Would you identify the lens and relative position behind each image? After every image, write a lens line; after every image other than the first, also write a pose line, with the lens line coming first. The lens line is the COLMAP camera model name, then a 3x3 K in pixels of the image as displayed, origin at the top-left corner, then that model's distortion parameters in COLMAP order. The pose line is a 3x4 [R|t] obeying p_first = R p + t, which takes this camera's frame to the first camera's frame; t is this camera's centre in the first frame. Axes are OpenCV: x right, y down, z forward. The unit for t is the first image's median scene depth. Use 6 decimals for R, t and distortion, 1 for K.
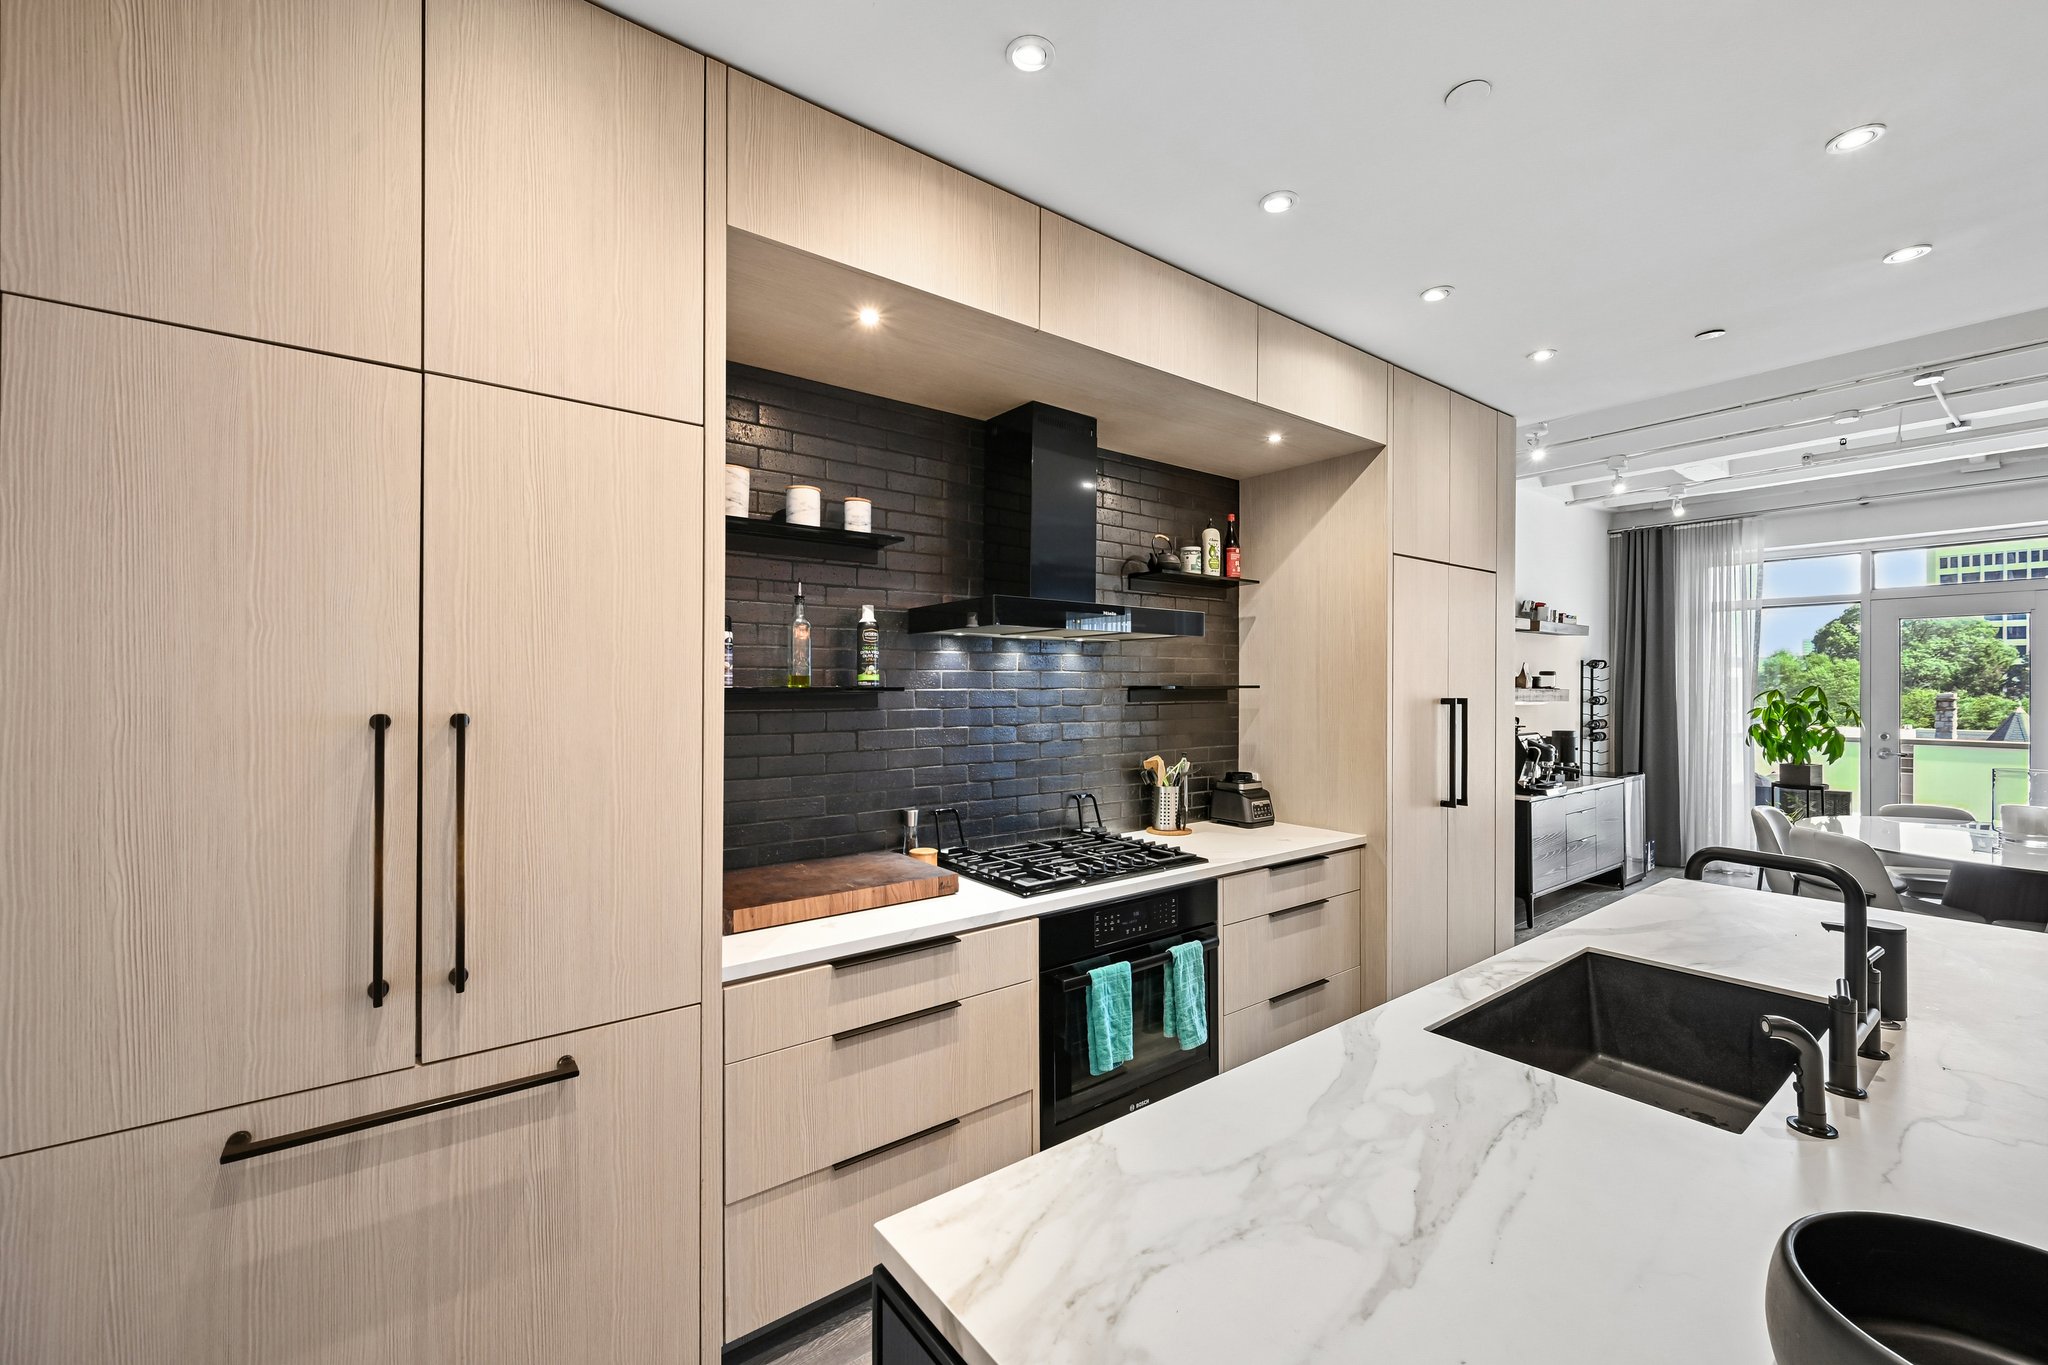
lens RADIAL K [[816.1, 0, 1032.4], [0, 816.1, 688.7], [0, 0, 1]] dist [-0.003129, 0.001010]
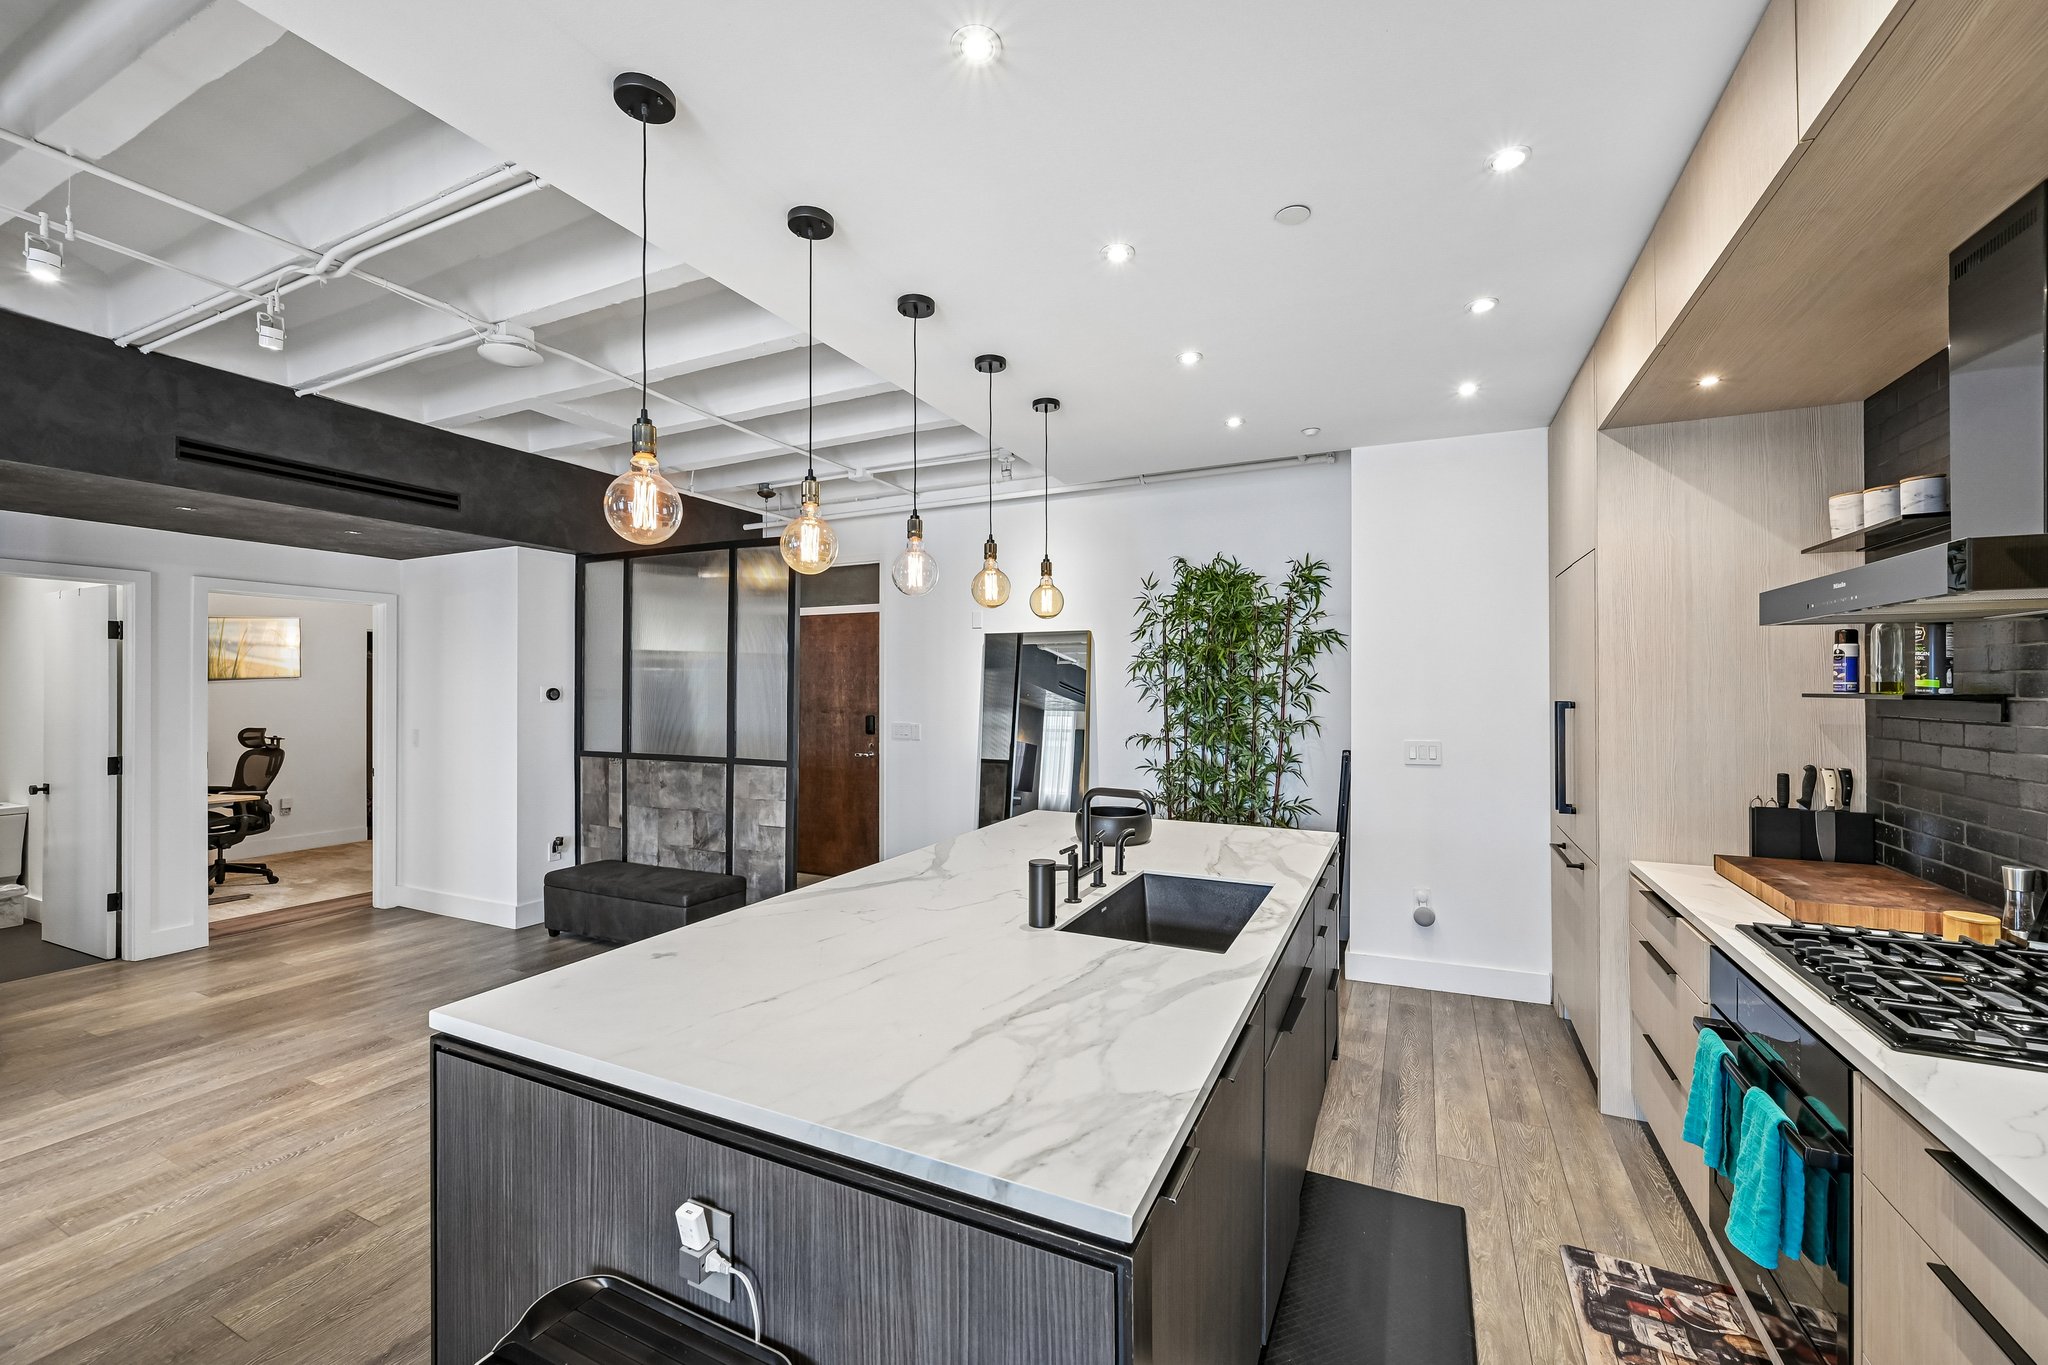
lens RADIAL K [[816.1, 0, 1030.2], [0, 816.1, 678.9], [0, 0, 1]] dist [-0.003129, 0.001010]
pose [[-0.889085, -0.003302, -0.457731, 0.759693], [-0.000735, 0.999983, -0.005786, -0.008829], [0.457742, -0.004808, -0.889072, 1.002976]]
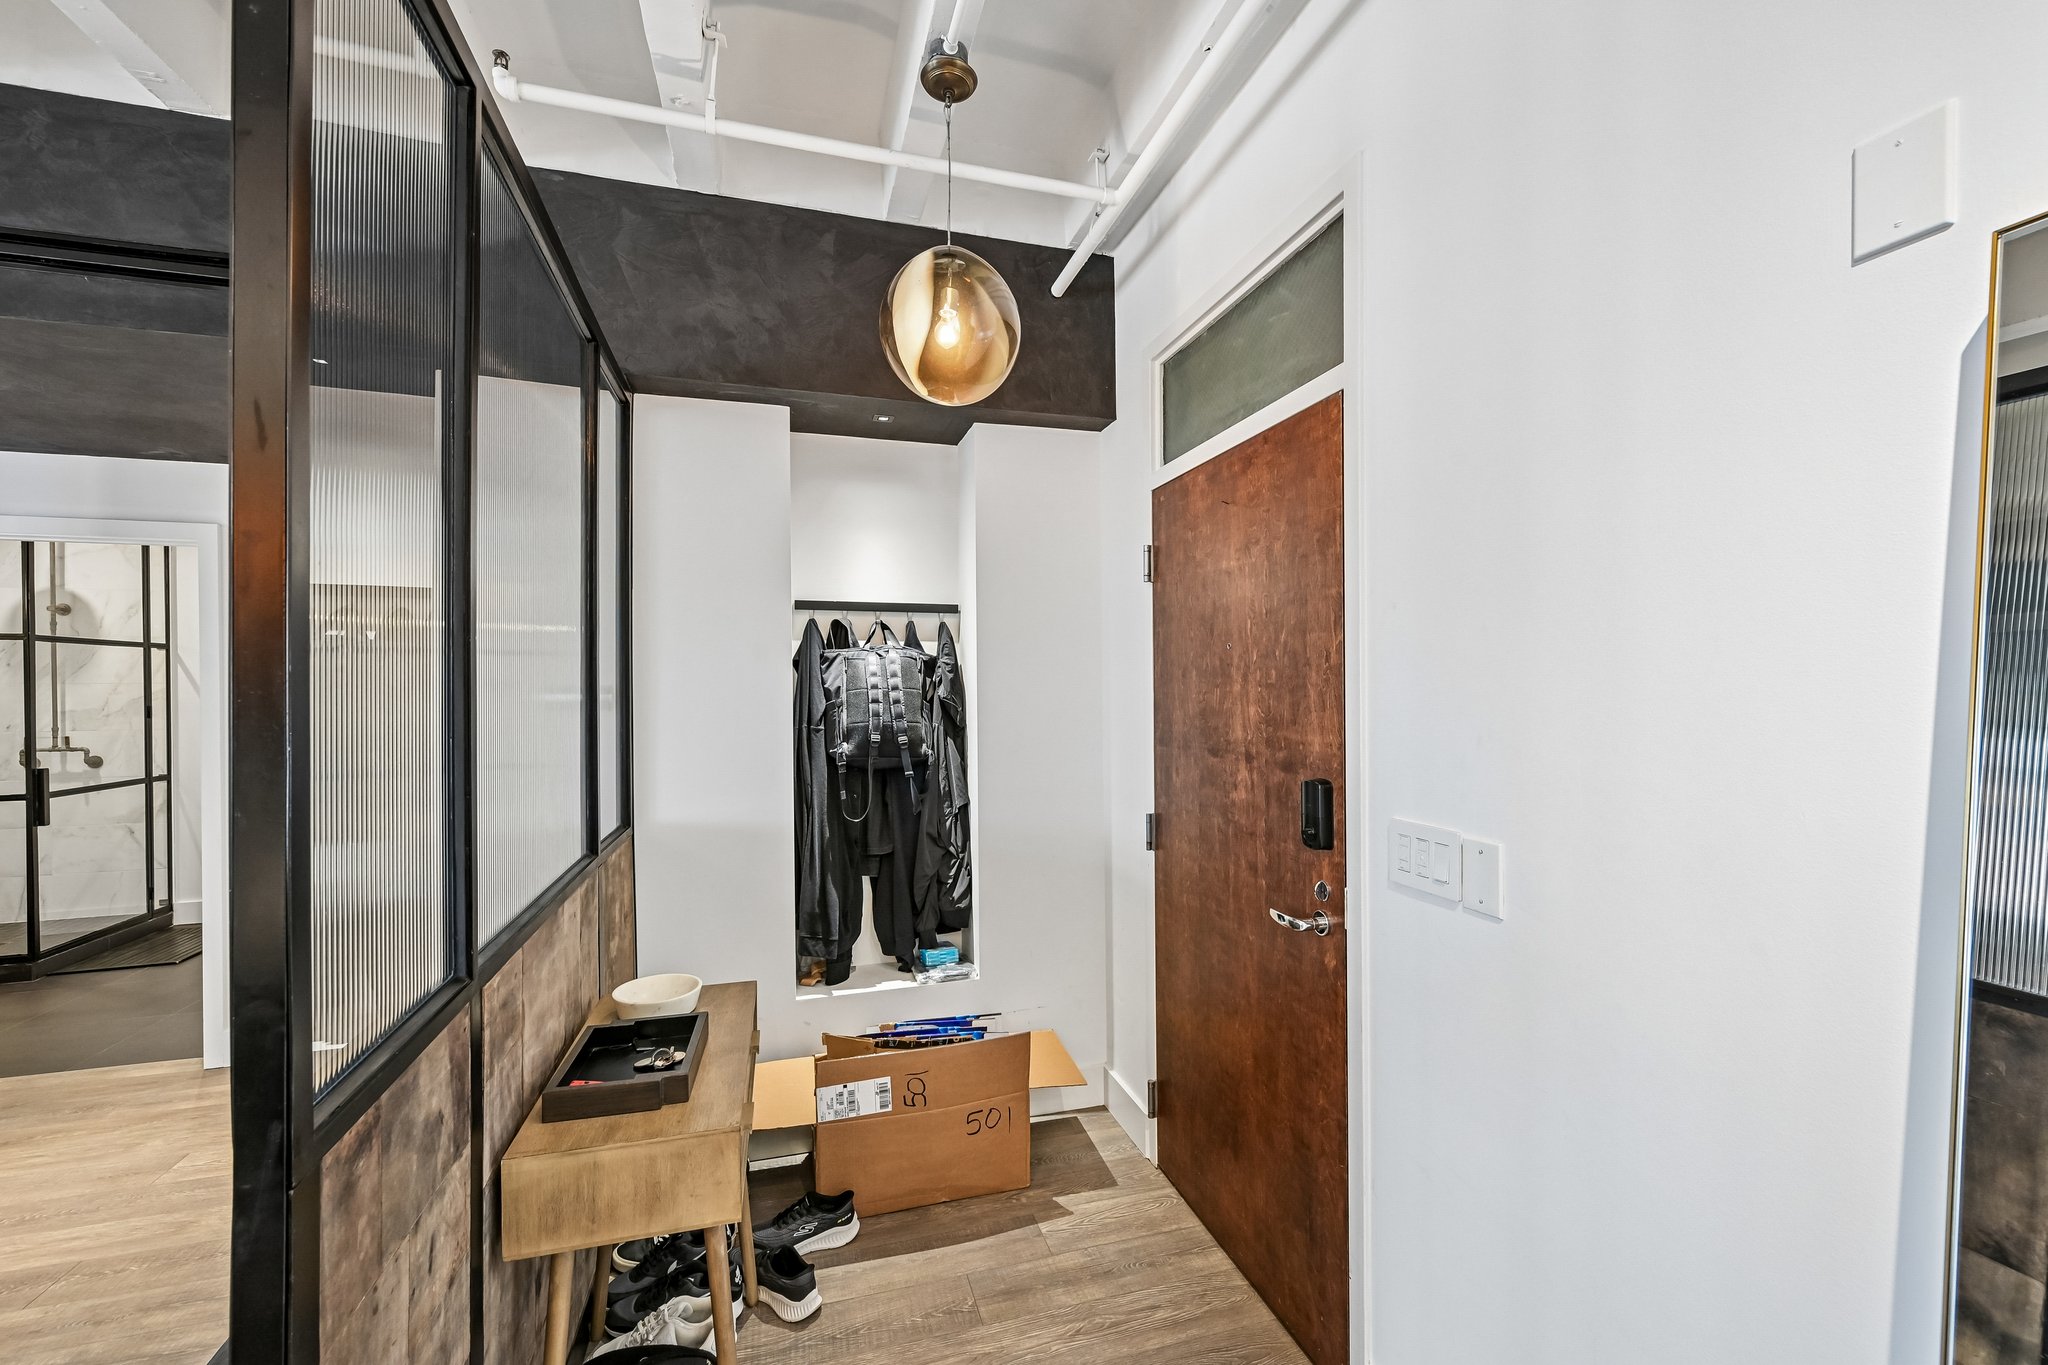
lens RADIAL K [[816.1, 0, 1022.9], [0, 816.1, 685.5], [0, 0, 1]] dist [-0.003129, 0.001010]
pose [[-0.935798, 0.007304, 0.352462, 0.203291], [0.009566, 0.999943, 0.004676, 0.001648], [-0.352408, 0.007748, -0.935814, -0.328006]]
